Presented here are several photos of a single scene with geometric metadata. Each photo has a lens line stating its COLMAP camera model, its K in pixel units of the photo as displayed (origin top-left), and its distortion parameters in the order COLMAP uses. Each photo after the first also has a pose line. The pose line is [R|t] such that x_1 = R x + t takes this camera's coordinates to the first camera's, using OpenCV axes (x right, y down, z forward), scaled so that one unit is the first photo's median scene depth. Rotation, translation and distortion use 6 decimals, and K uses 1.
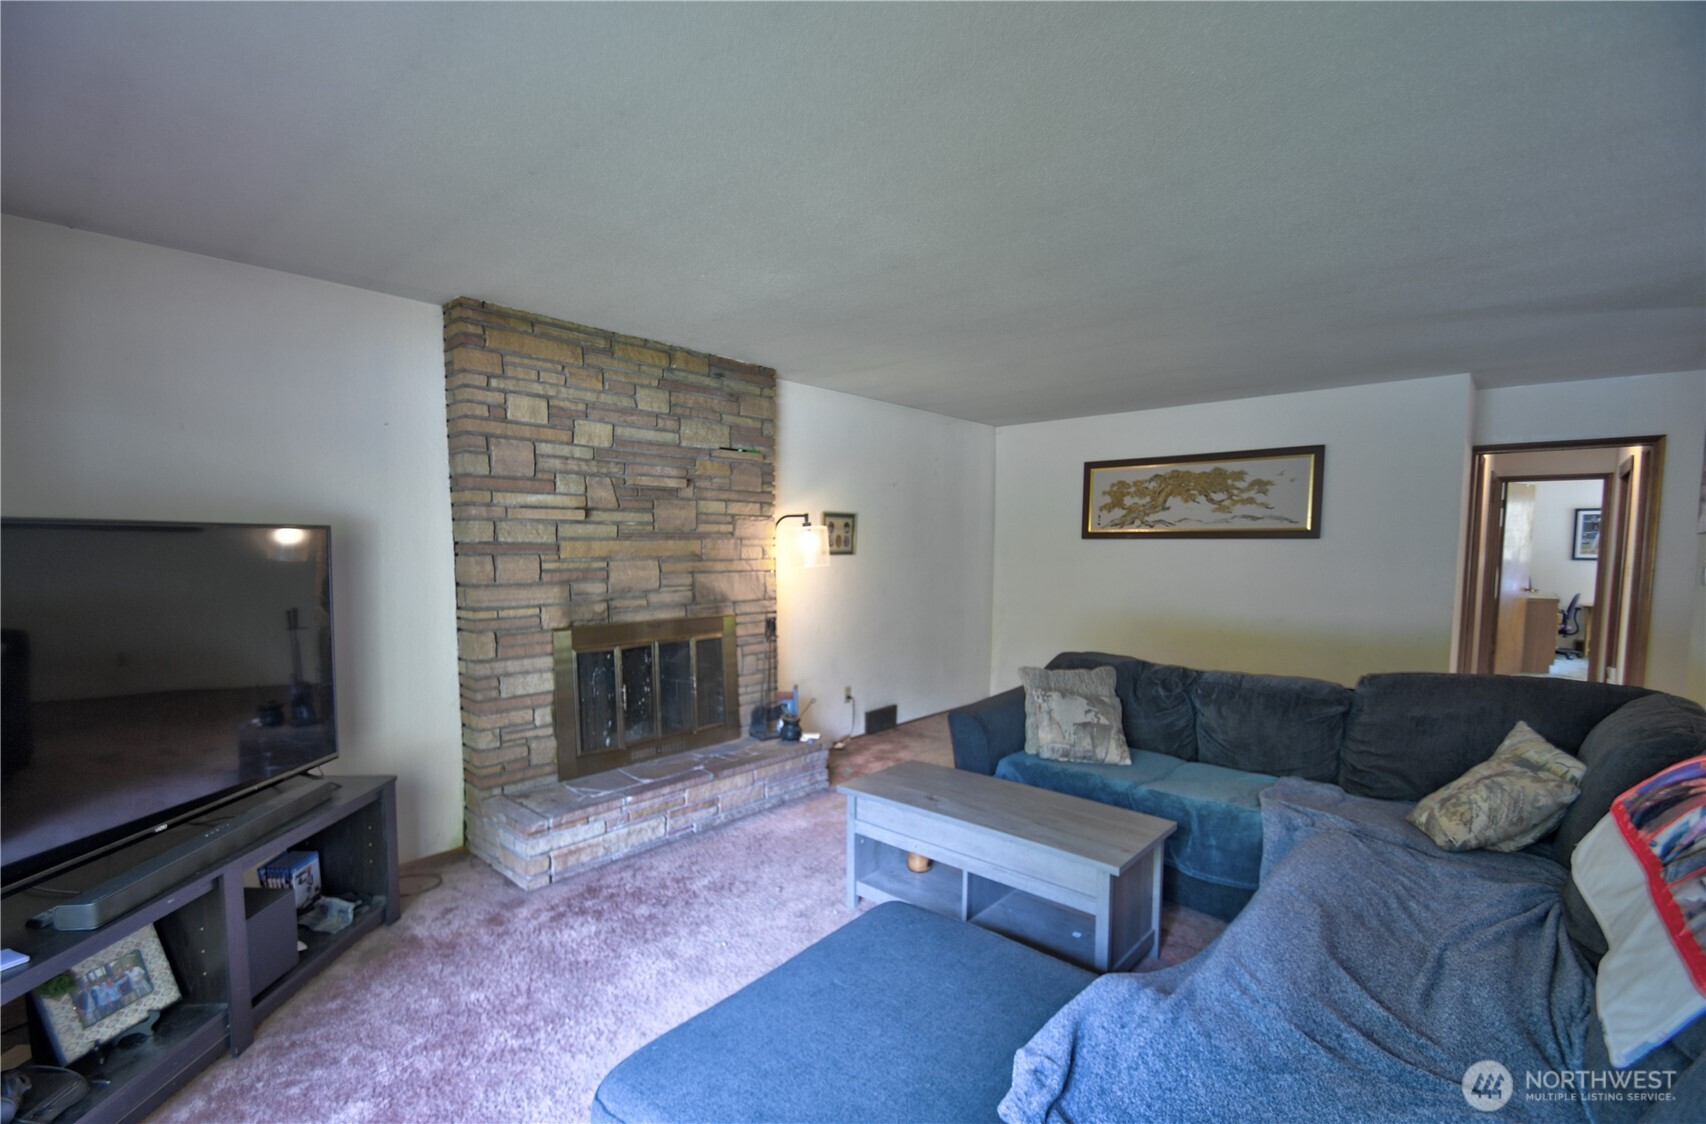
lens RADIAL K [[761.9, 0, 831.5], [0, 761.9, 609.0], [0, 0, 1]] dist [0.017359, -0.020295]
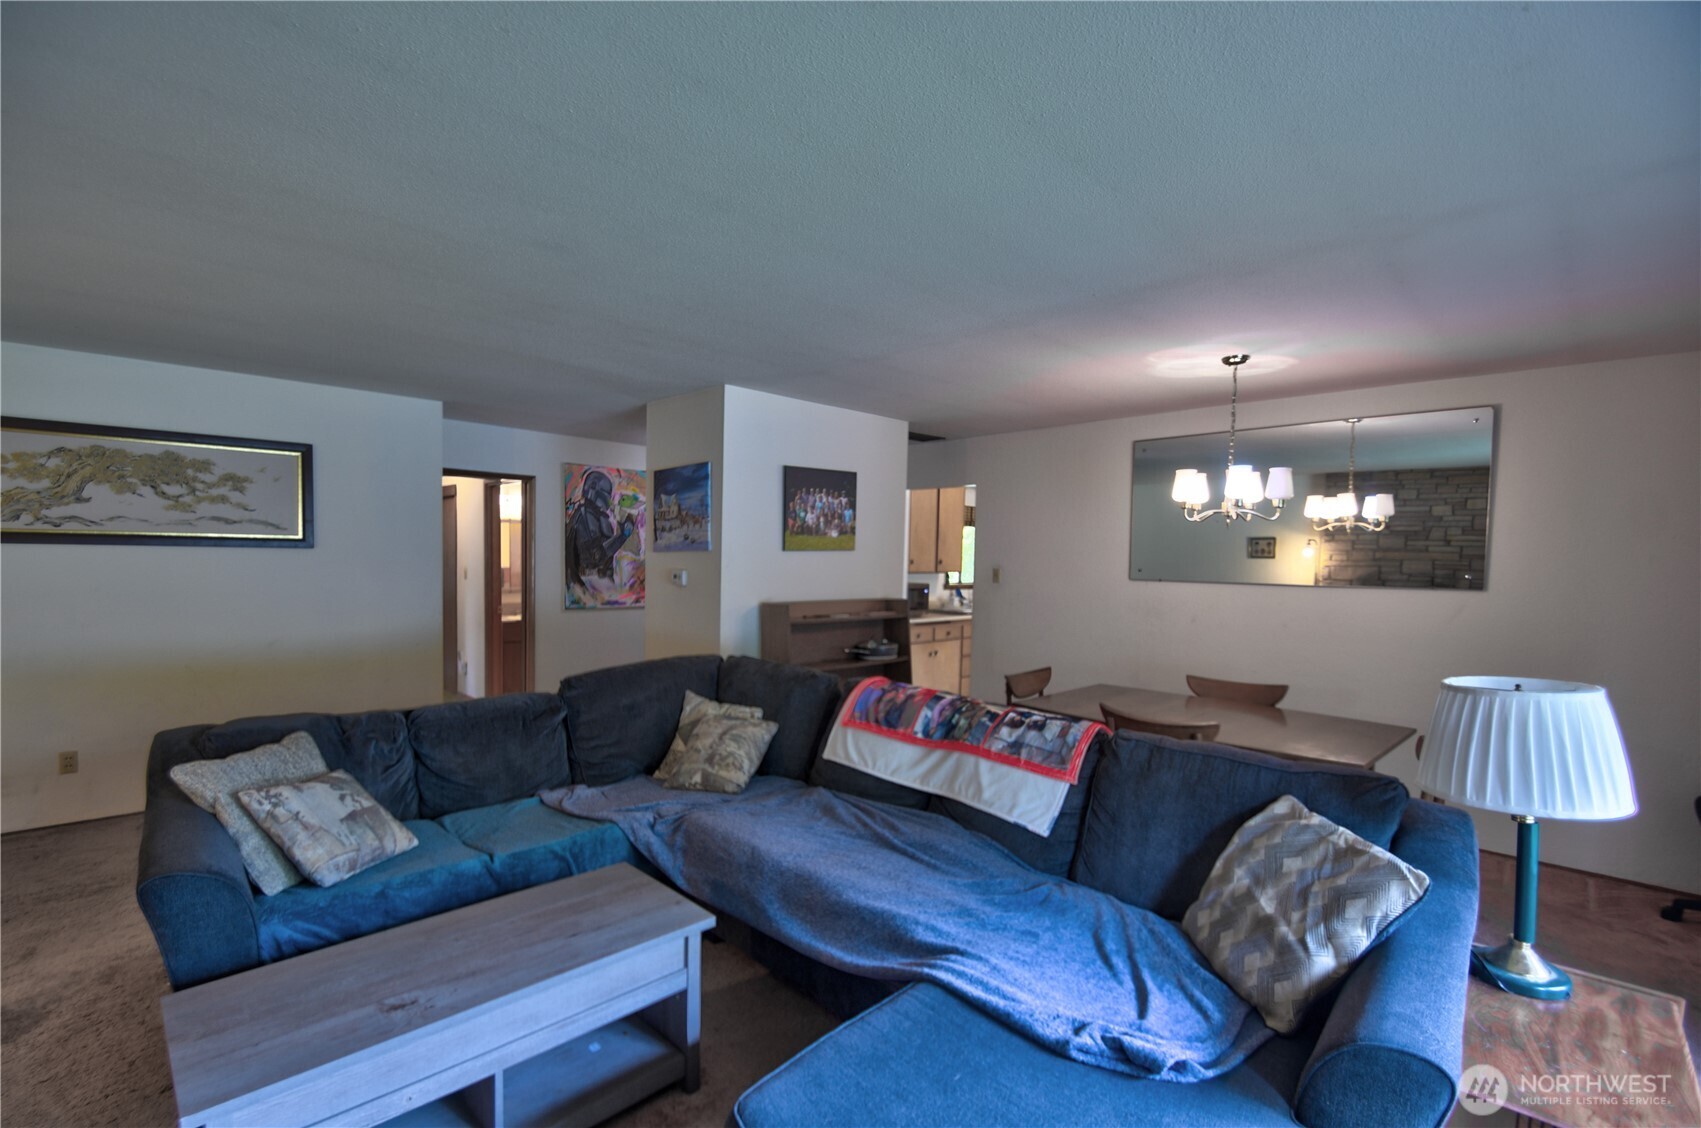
lens RADIAL K [[762.2, 0, 844.3], [0, 762.2, 593.4], [0, 0, 1]] dist [0.004419, -0.011749]
pose [[0.049081, -0.049029, 0.997591, -0.305747], [0.070483, 0.996474, 0.045506, -0.048383], [-0.996305, 0.068079, 0.052364, 0.453026]]
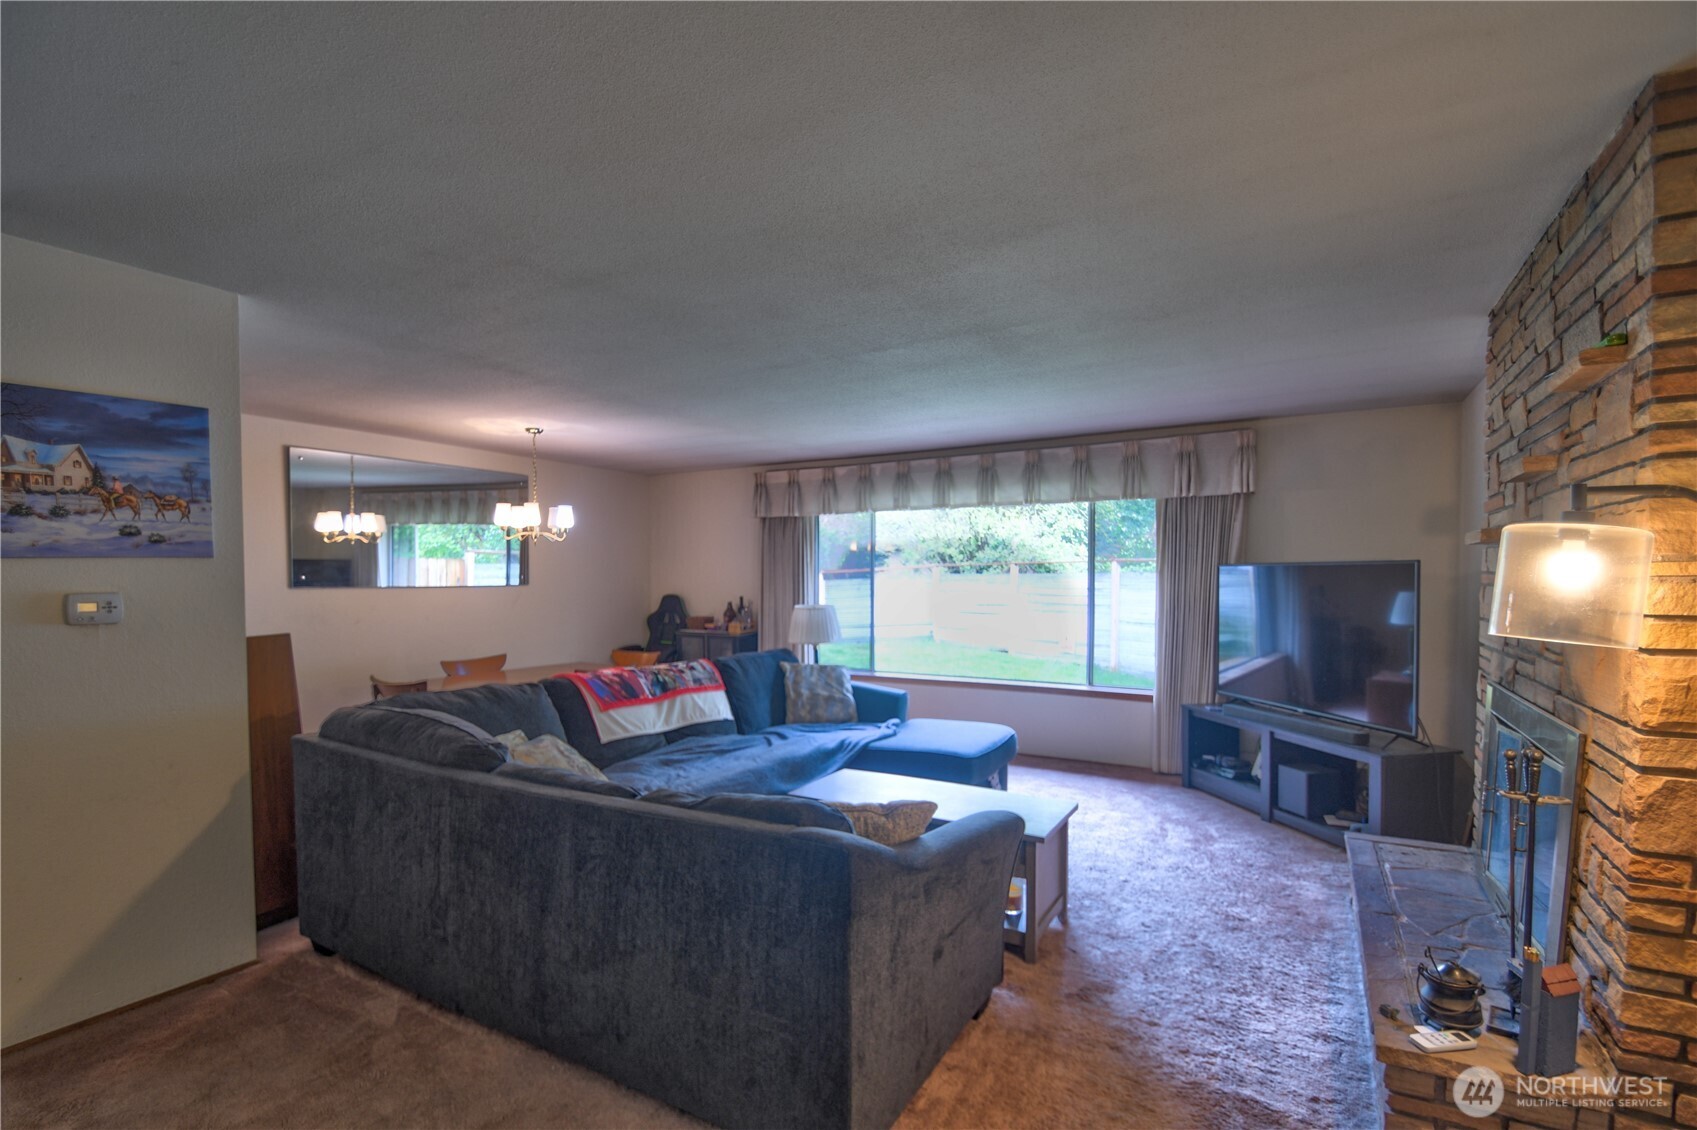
lens RADIAL K [[772.9, 0, 846.3], [0, 772.9, 594.6], [0, 0, 1]] dist [0.000966, -0.010627]
pose [[-0.977144, 0.005260, -0.212512, 0.426249], [-0.019121, 0.993467, 0.112507, -0.130610], [0.211715, 0.113999, -0.970660, 1.512219]]
